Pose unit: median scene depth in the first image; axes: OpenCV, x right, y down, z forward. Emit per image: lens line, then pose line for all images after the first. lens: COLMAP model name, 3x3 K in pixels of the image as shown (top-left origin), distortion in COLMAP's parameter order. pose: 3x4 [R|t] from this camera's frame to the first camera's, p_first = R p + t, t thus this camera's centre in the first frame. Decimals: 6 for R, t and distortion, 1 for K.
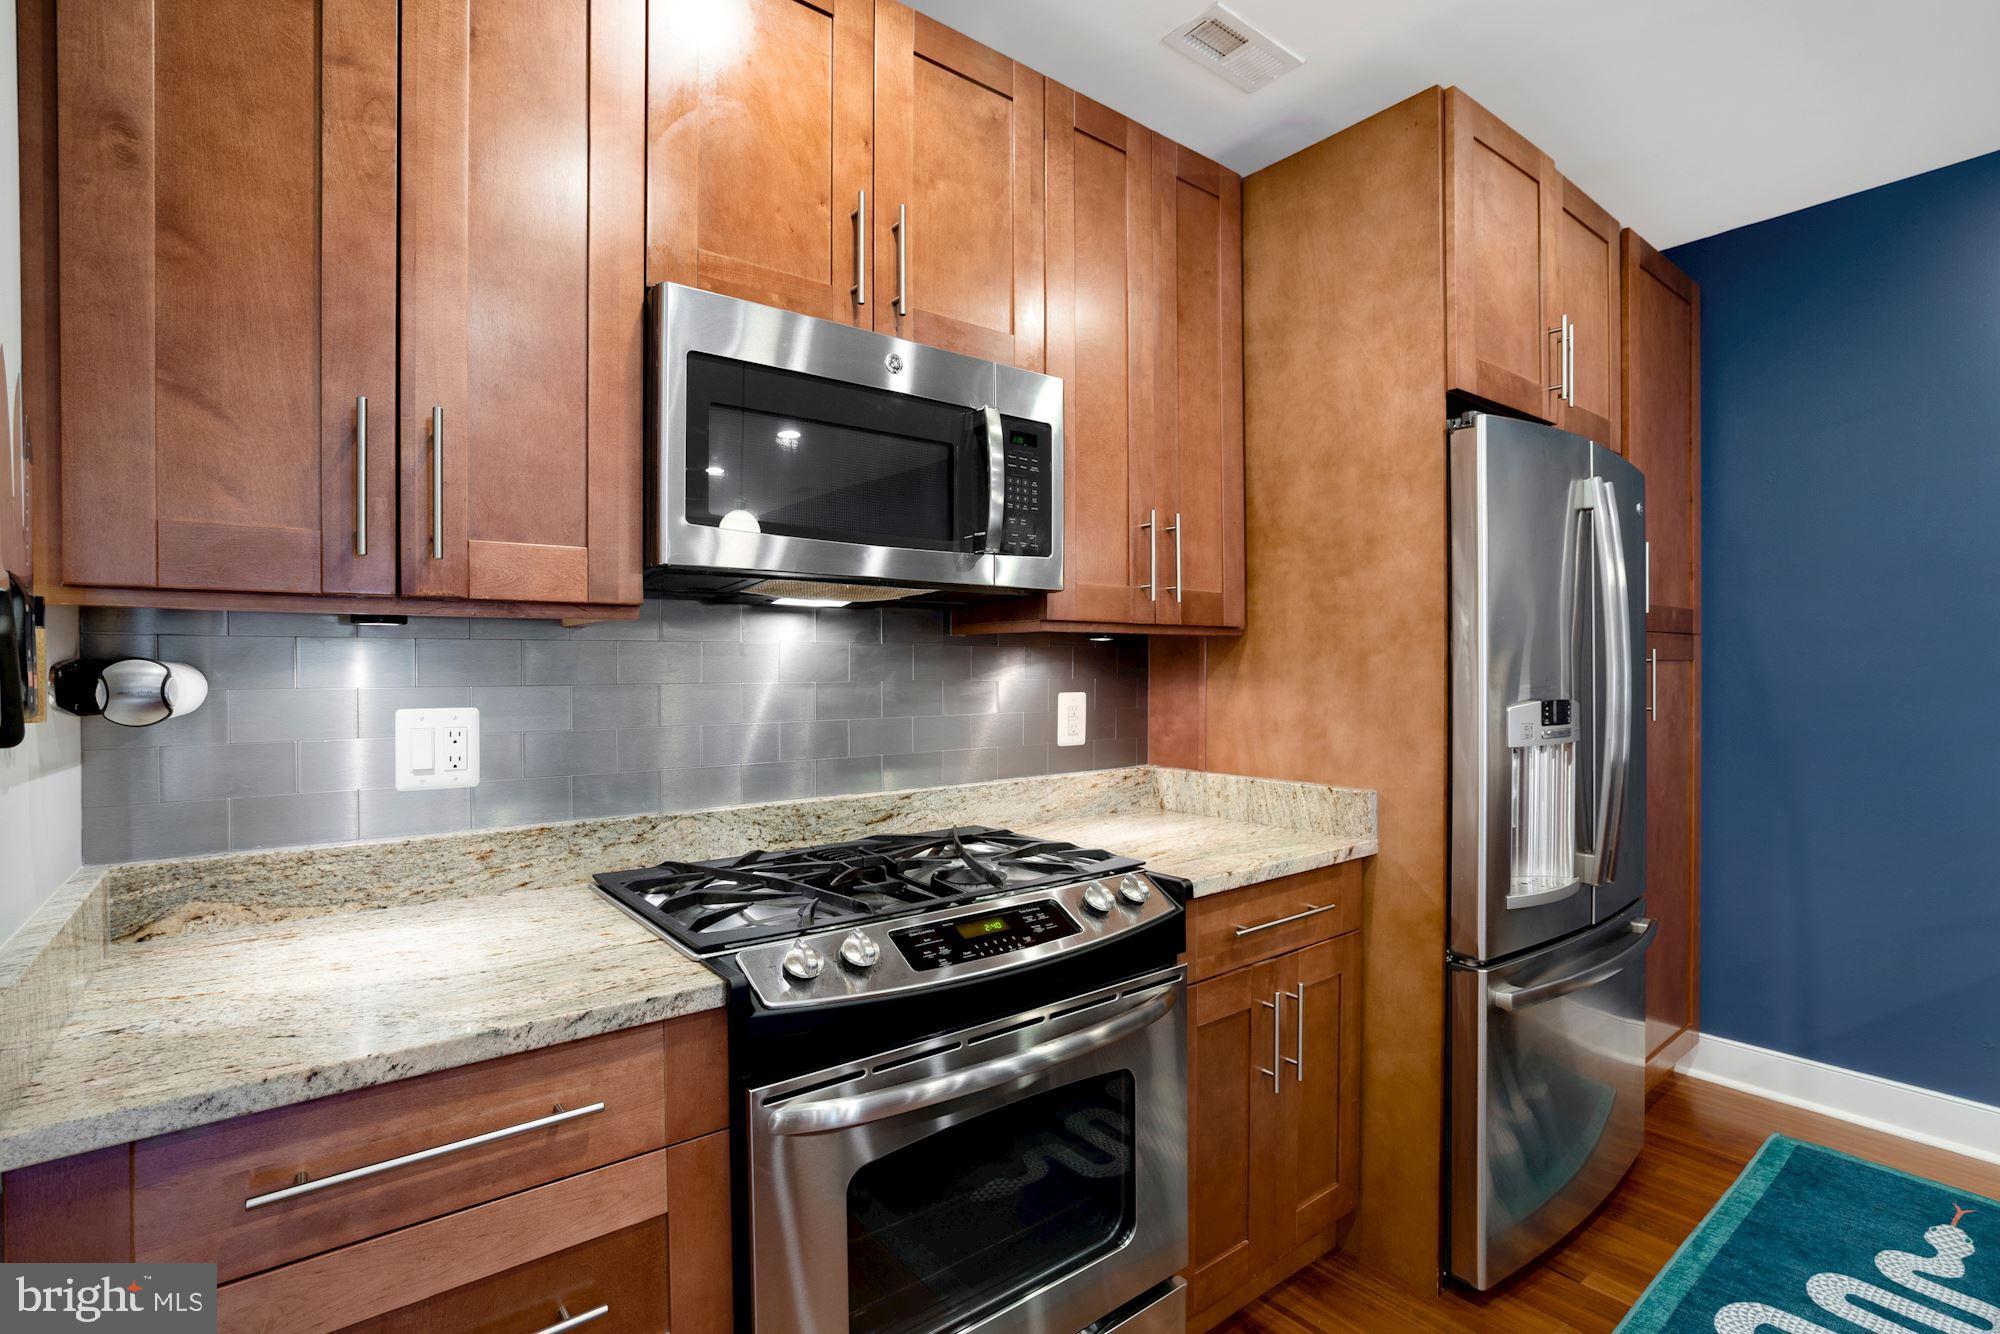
lens RADIAL K [[946.2, 0, 1004.2], [0, 946.2, 662.2], [0, 0, 1]] dist [-0.053649, 0.019337]
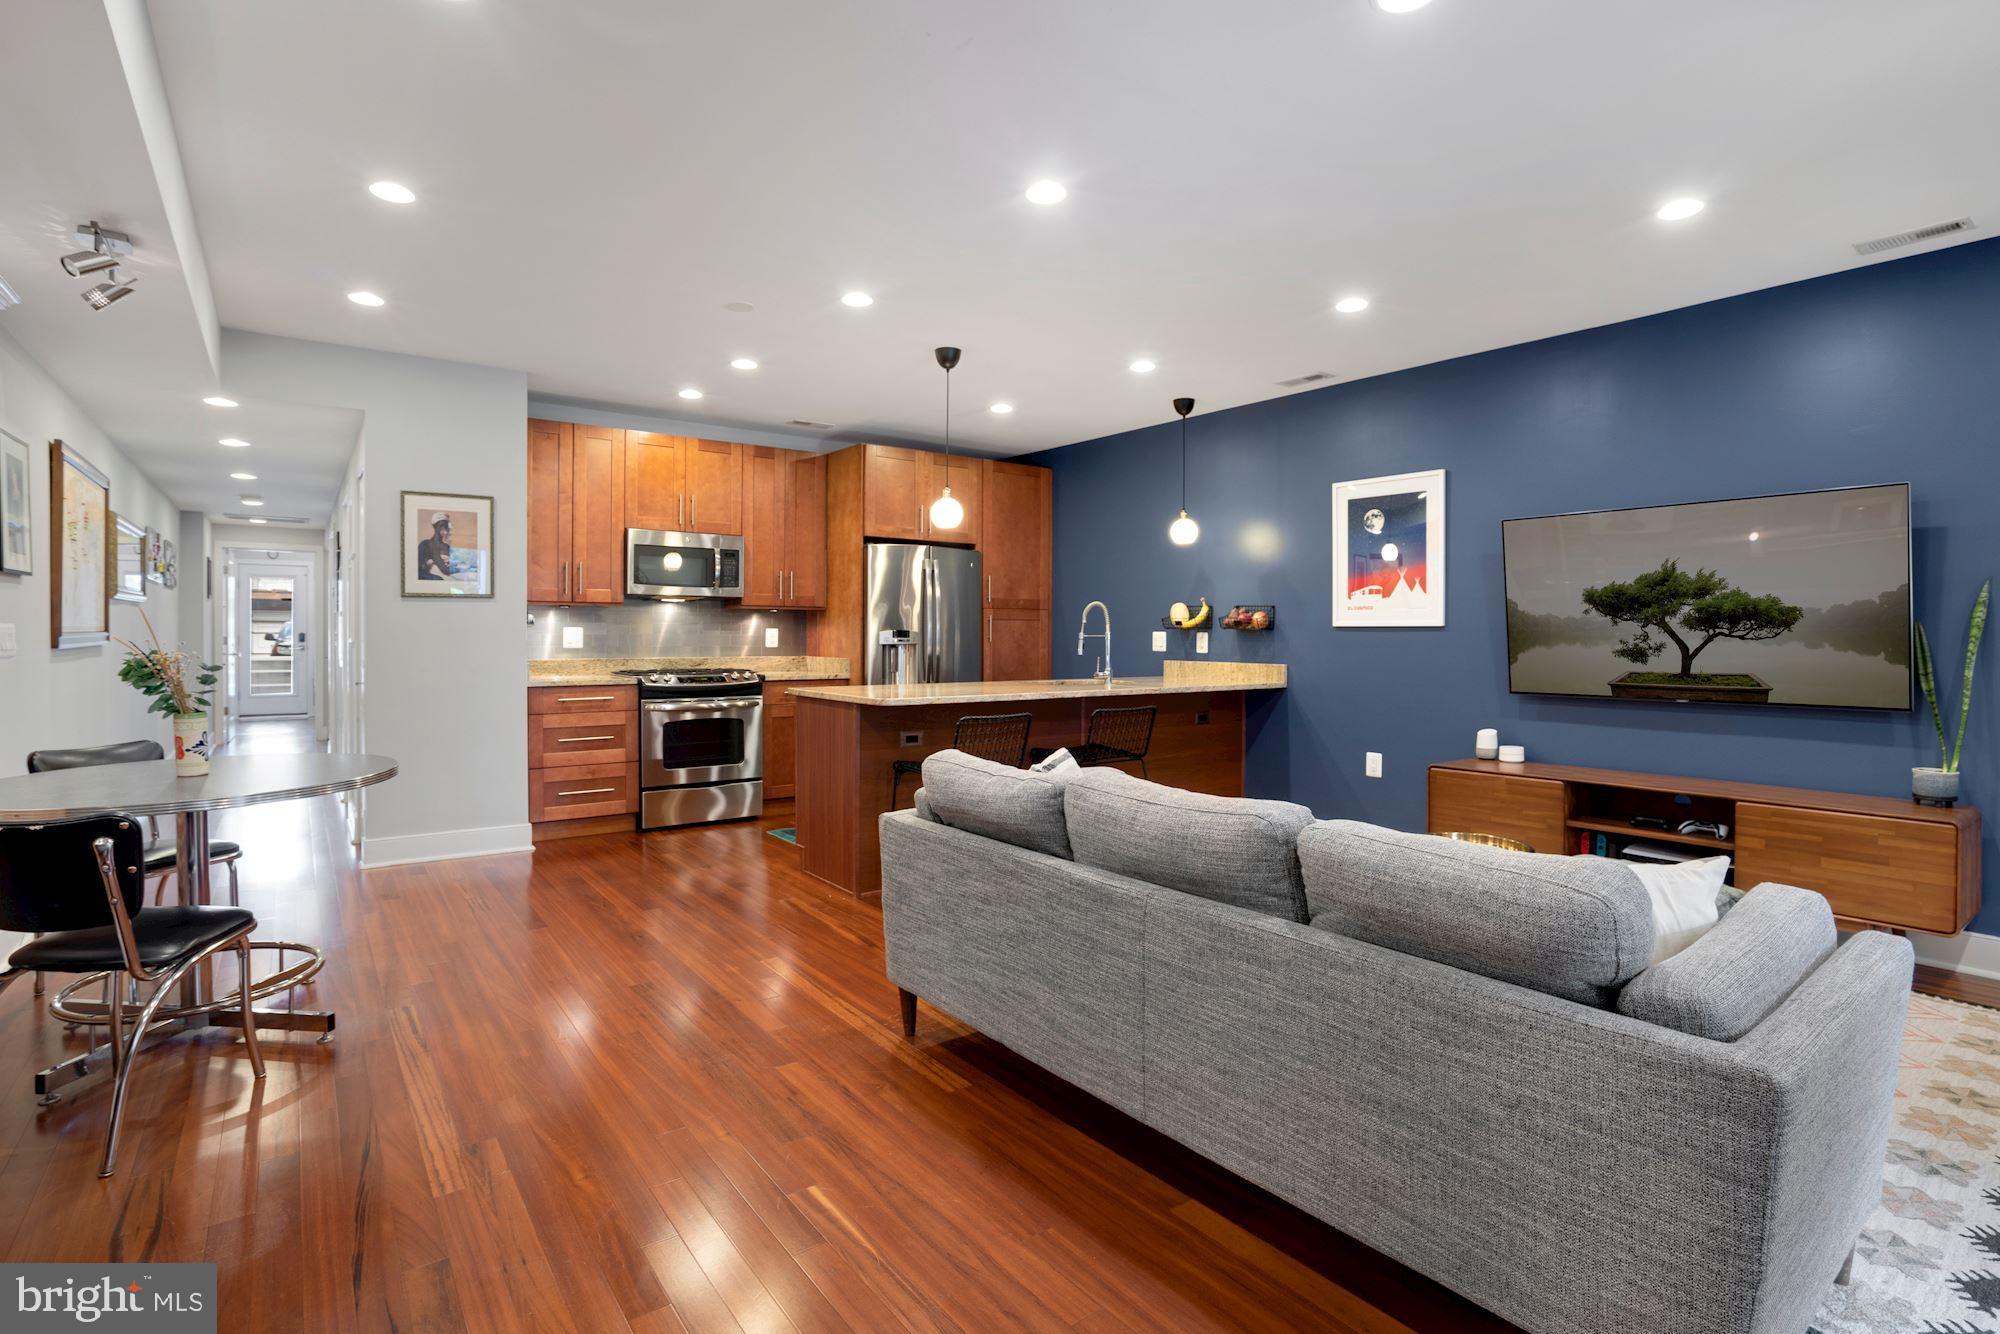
lens RADIAL K [[965.2, 0, 991.7], [0, 965.2, 625.7], [0, 0, 1]] dist [-0.061015, 0.000089]
pose [[0.999633, 0.006555, -0.026285, 0.990906], [-0.006667, 0.999969, -0.004153, 0.036127], [0.026257, 0.004327, 0.999646, -2.333008]]
